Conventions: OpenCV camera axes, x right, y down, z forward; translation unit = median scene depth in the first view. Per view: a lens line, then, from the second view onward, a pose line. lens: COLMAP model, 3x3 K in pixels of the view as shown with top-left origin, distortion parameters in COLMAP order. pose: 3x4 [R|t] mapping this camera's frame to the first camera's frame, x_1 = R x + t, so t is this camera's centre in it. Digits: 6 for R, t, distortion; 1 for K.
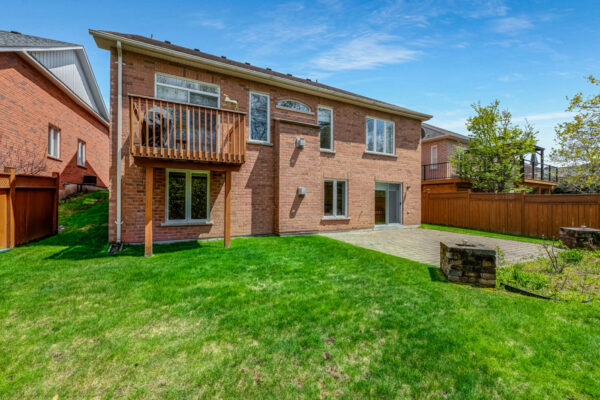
lens RADIAL K [[246.9, 0, 297.0], [0, 246.9, 199.3], [0, 0, 1]] dist [0.000719, 0.000042]
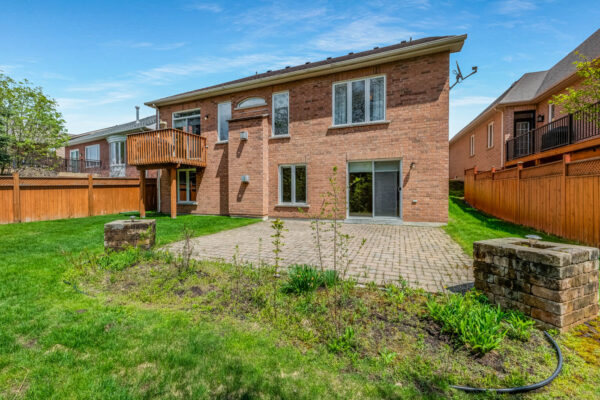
lens RADIAL K [[246.9, 0, 297.0], [0, 246.9, 199.3], [0, 0, 1]] dist [0.000719, 0.000042]
pose [[0.641094, 0.007293, -0.767428, 0.892765], [0.007524, 0.999847, 0.015787, 0.038517], [0.767425, -0.015895, 0.640941, 0.396868]]
